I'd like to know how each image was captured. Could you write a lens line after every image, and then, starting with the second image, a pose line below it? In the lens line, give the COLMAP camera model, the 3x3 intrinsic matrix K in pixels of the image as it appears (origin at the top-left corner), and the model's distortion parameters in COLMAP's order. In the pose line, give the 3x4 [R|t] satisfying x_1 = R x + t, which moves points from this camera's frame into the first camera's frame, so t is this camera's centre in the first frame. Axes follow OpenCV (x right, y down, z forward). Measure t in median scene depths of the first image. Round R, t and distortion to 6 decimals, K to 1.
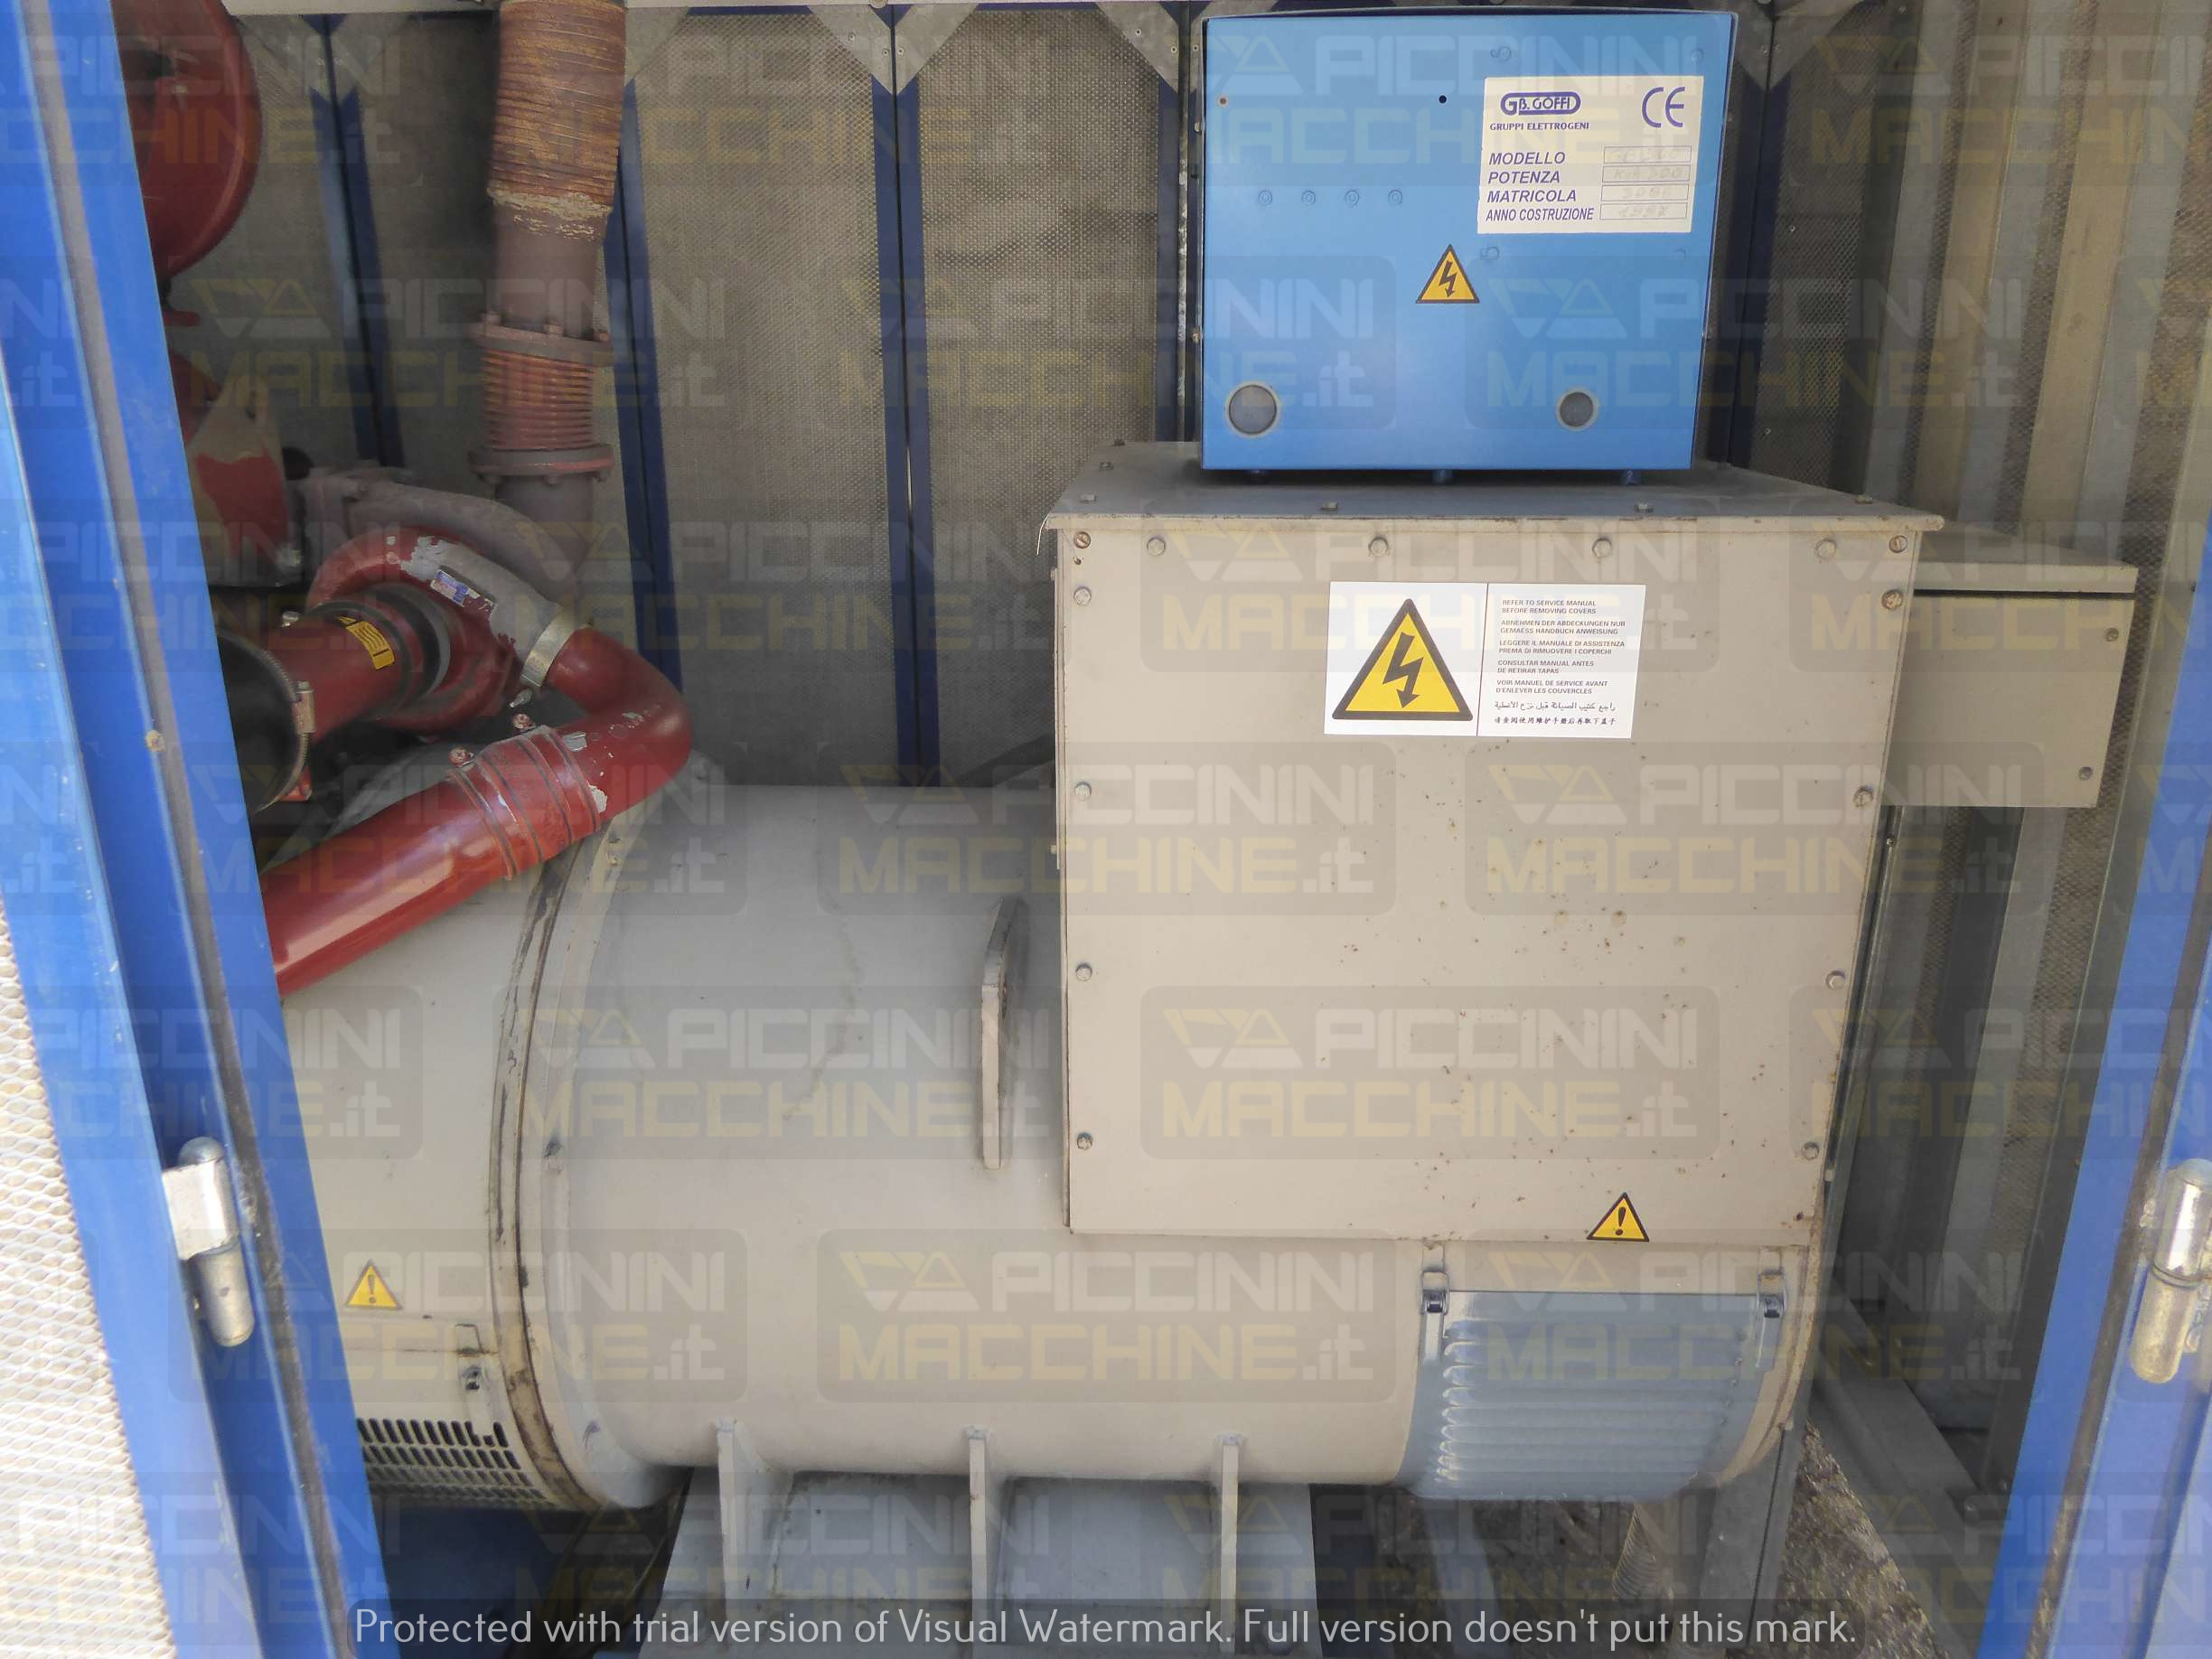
lens RADIAL K [[1637.9, 0, 1102.7], [0, 1637.9, 827.6], [0, 0, 1]] dist [-0.031568, 0.000742]
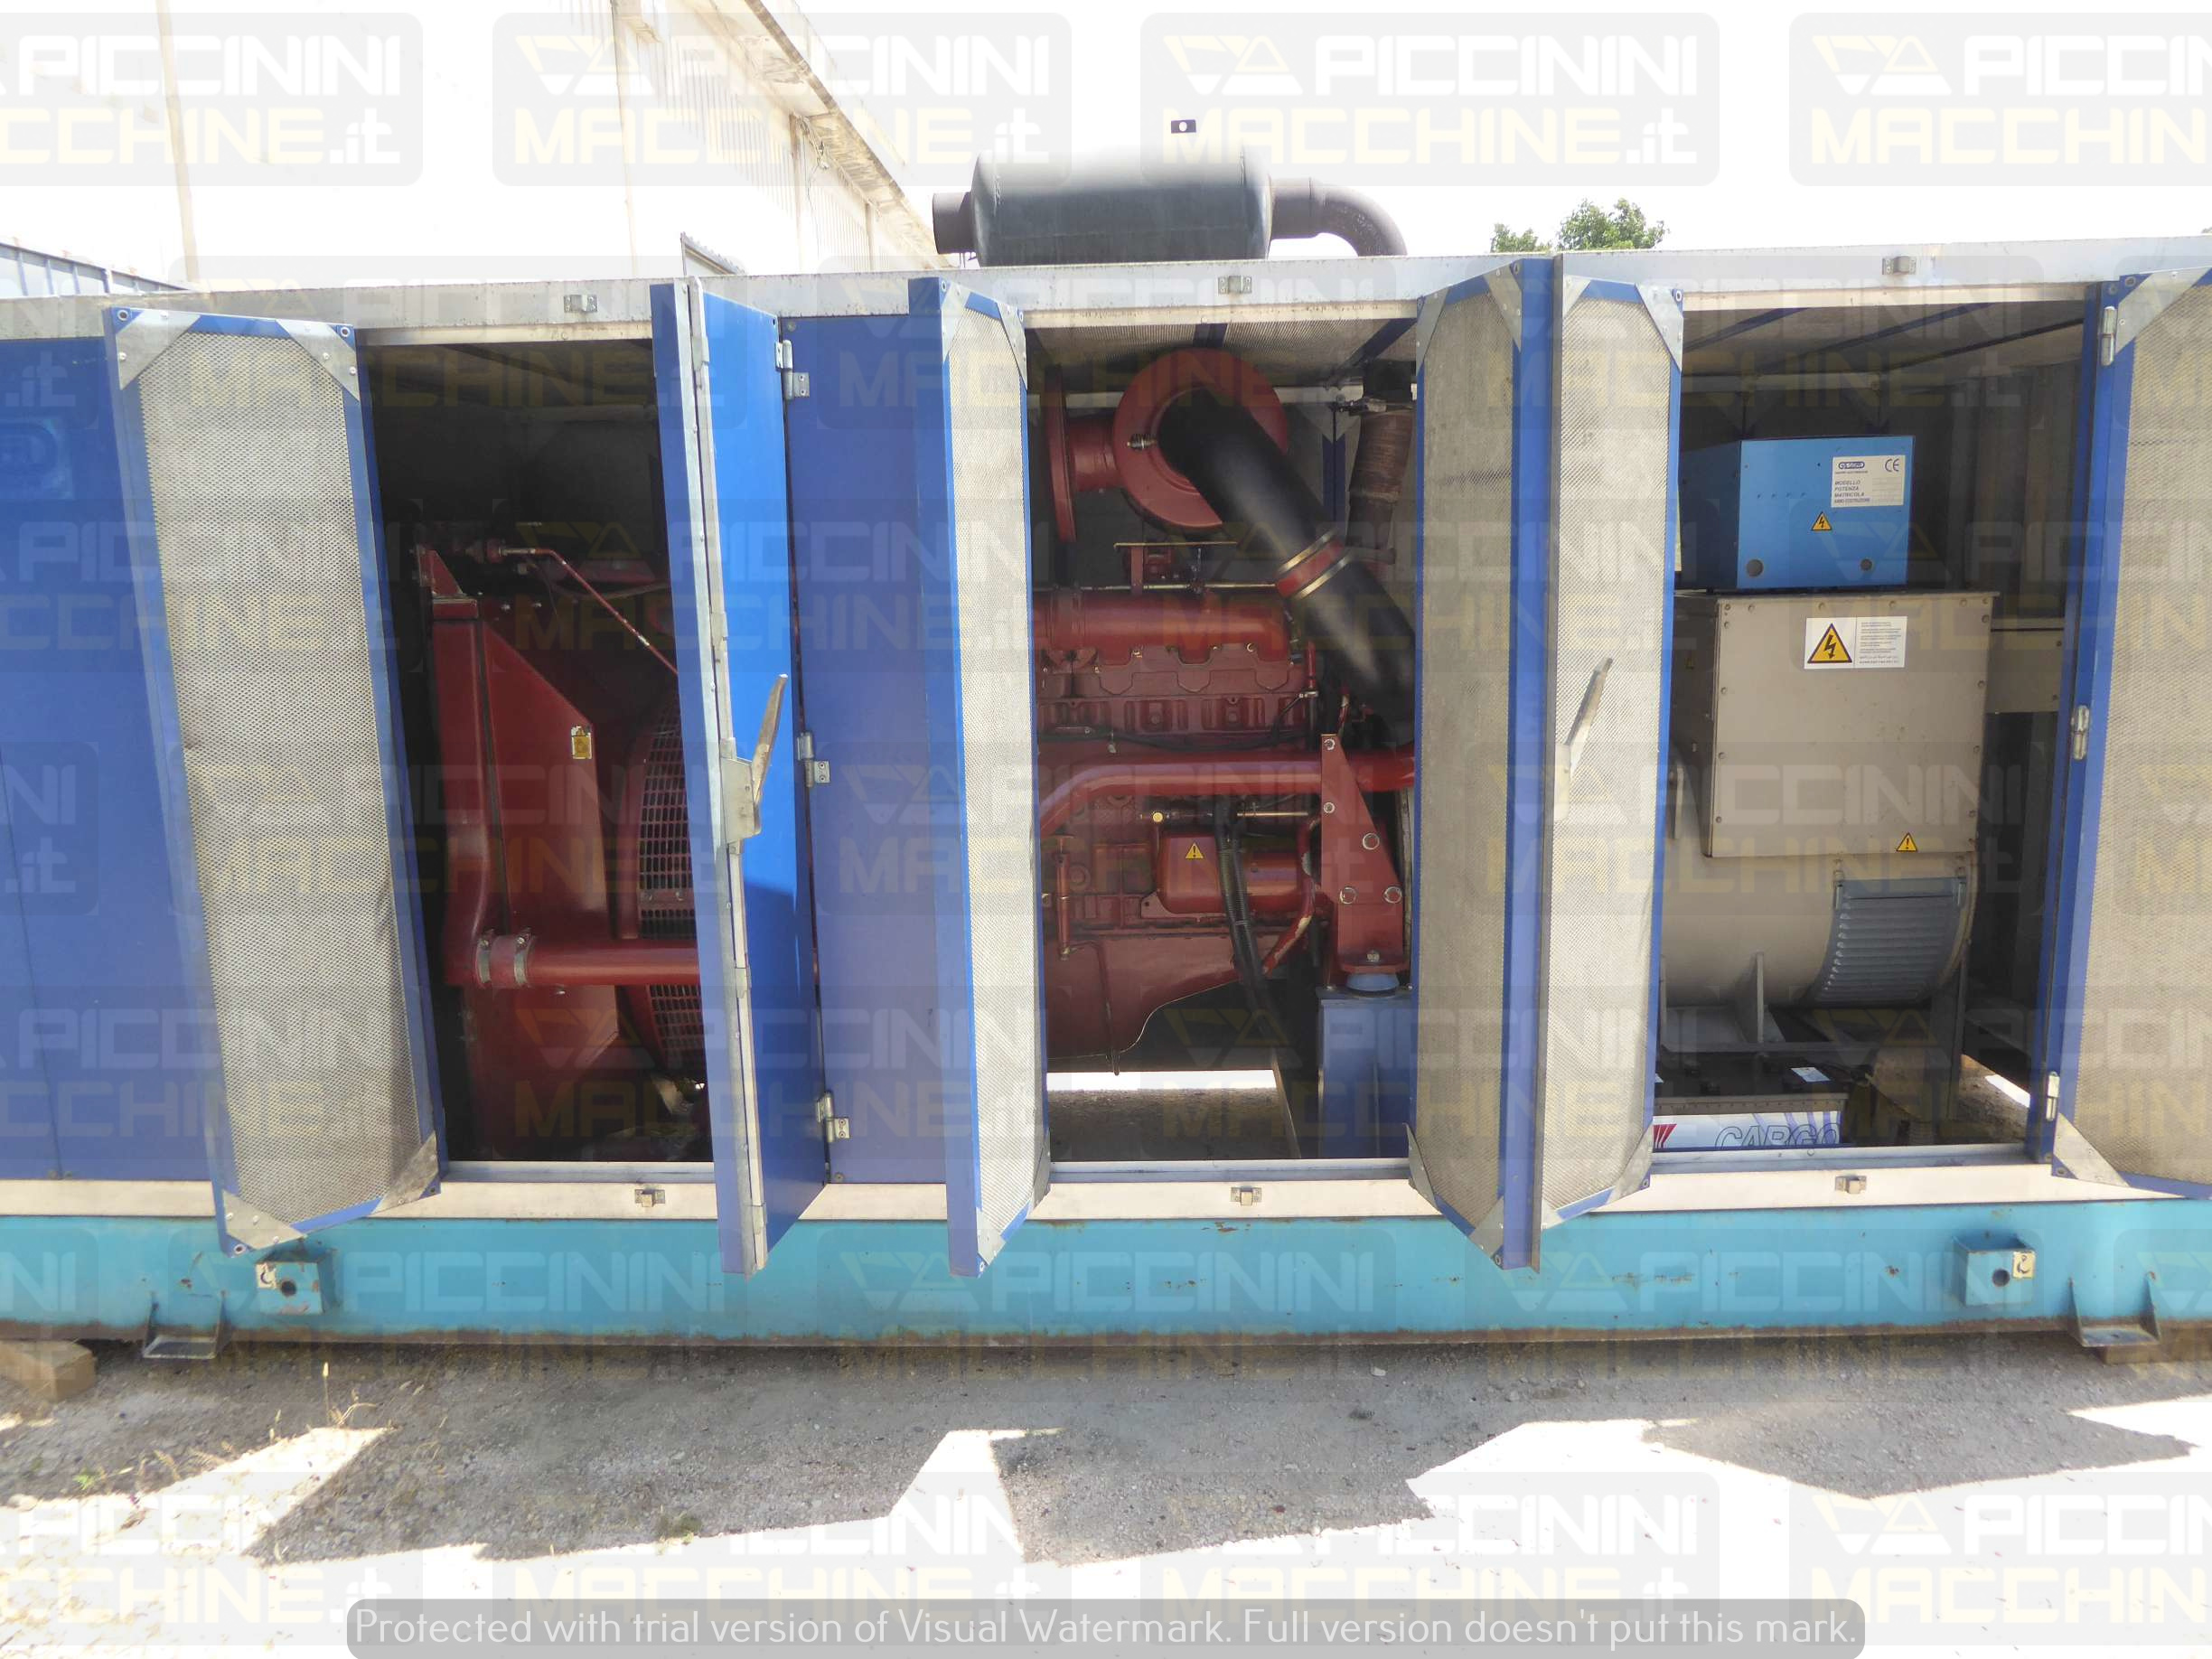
lens RADIAL K [[1637.9, 0, 1110.4], [0, 1637.9, 826.7], [0, 0, 1]] dist [-0.031568, 0.000742]
pose [[0.999461, -0.030243, 0.012806, -1.187936], [0.031643, 0.991169, -0.128776, 0.575370], [-0.008798, 0.129112, 0.991591, -1.929632]]
